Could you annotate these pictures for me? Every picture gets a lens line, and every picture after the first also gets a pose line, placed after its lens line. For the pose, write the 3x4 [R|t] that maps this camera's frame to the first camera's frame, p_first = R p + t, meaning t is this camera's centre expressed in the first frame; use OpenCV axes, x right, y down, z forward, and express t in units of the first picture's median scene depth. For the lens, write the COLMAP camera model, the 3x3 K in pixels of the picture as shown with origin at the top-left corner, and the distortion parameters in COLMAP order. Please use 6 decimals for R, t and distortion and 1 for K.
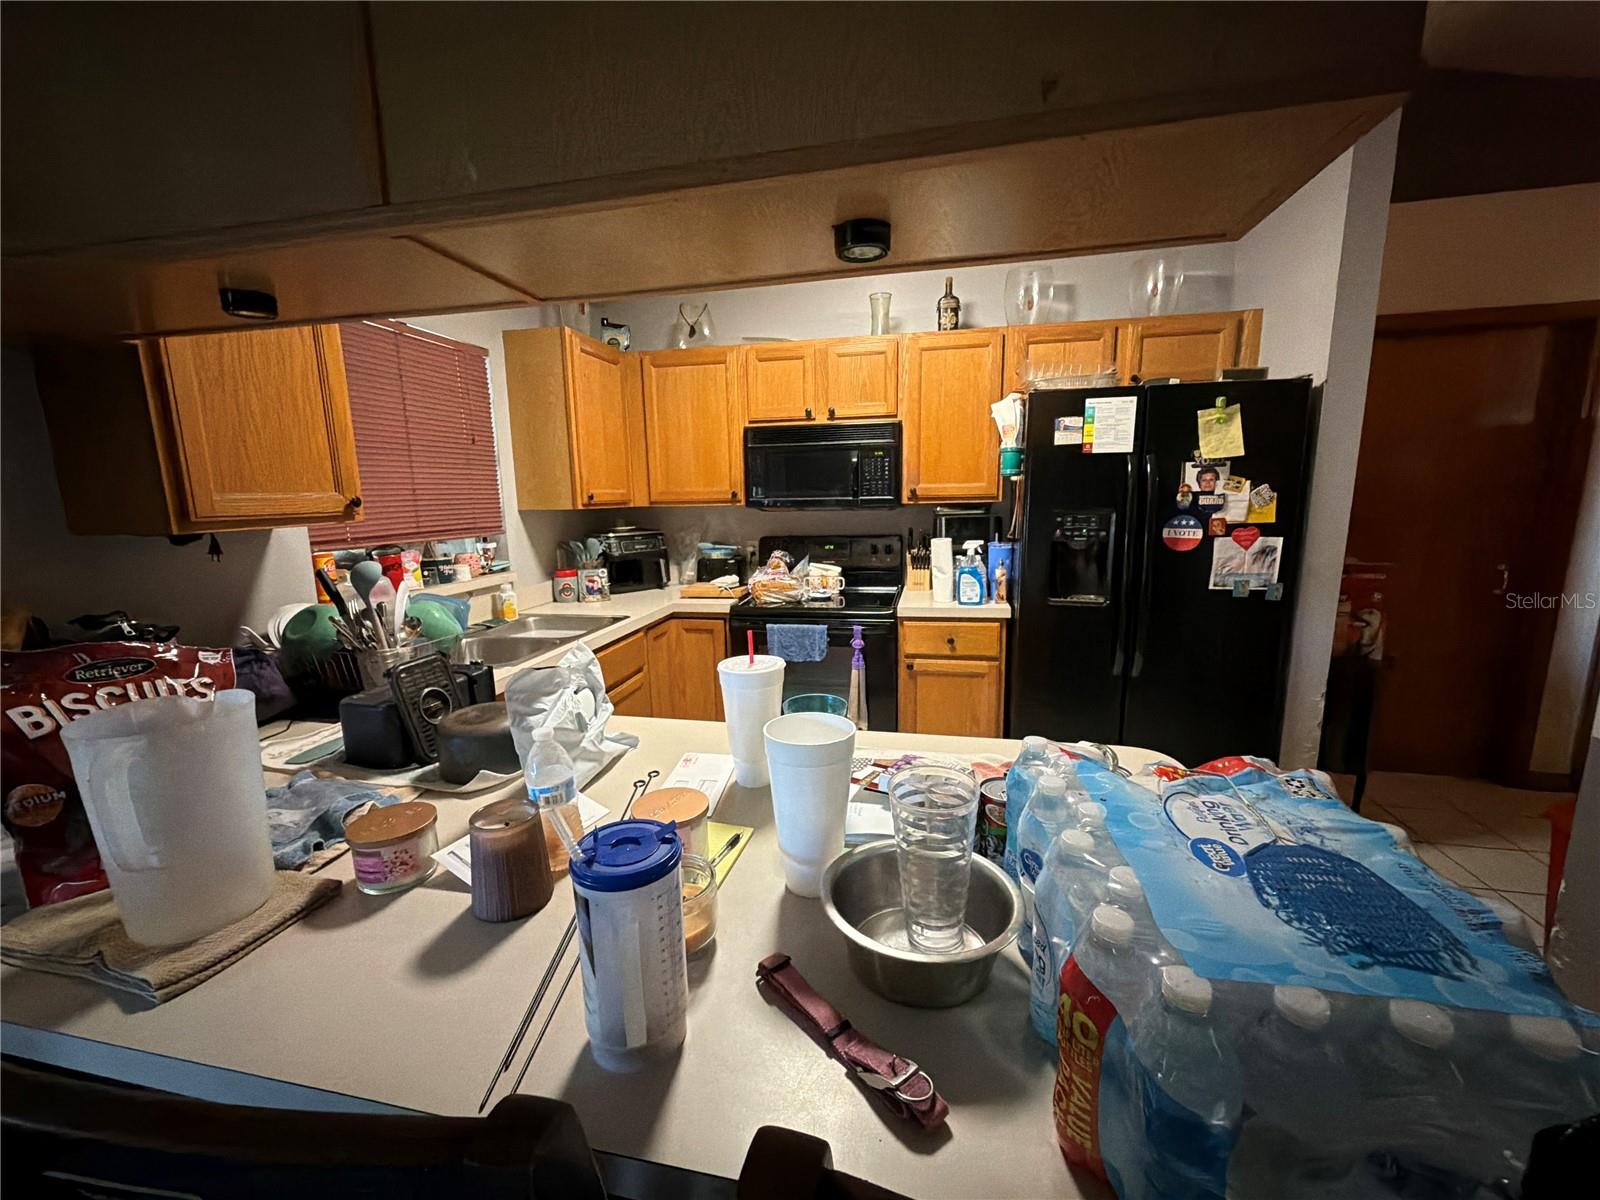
lens RADIAL K [[639.0, 0, 797.5], [0, 639.0, 600.1], [0, 0, 1]] dist [-0.000763, 0.000678]
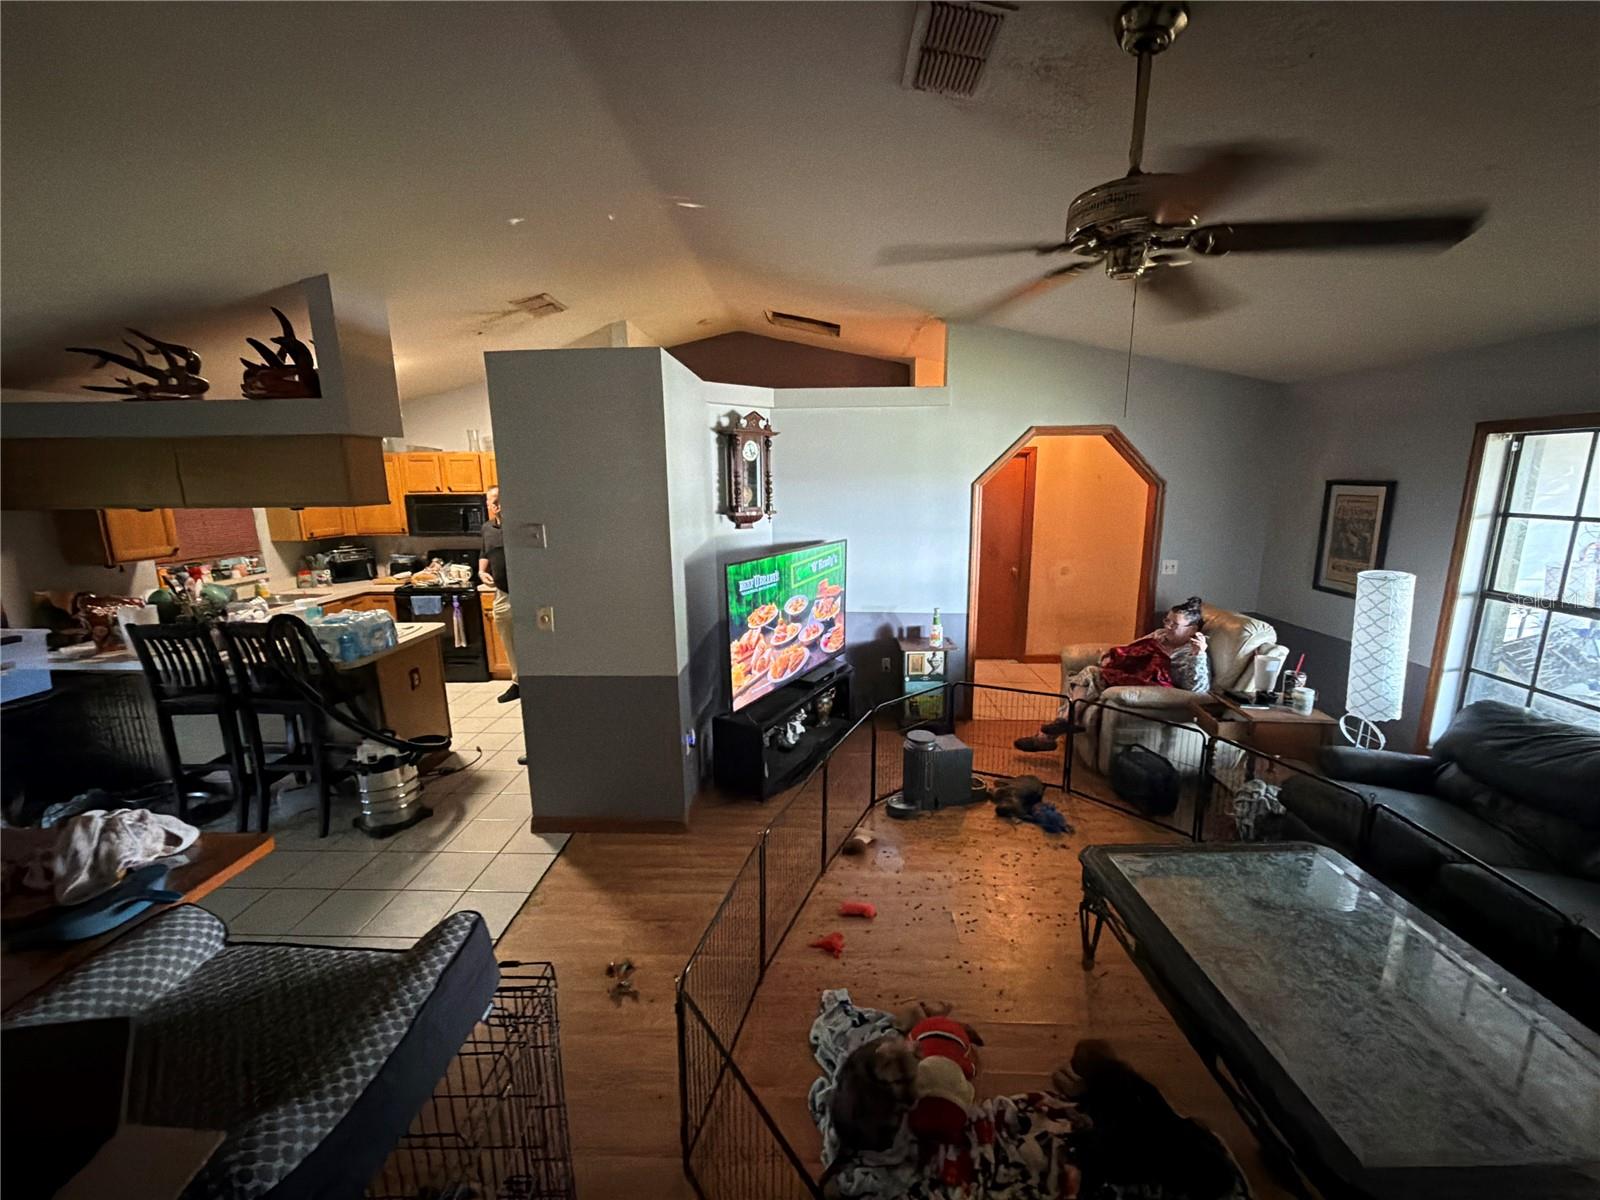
lens RADIAL K [[639.0, 0, 798.1], [0, 639.0, 600.6], [0, 0, 1]] dist [-0.000763, 0.000678]
pose [[0.984560, -0.027584, 0.172861, 0.832471], [0.023948, 0.999447, 0.023085, 0.035185], [-0.173402, -0.018589, 0.984676, -1.241077]]
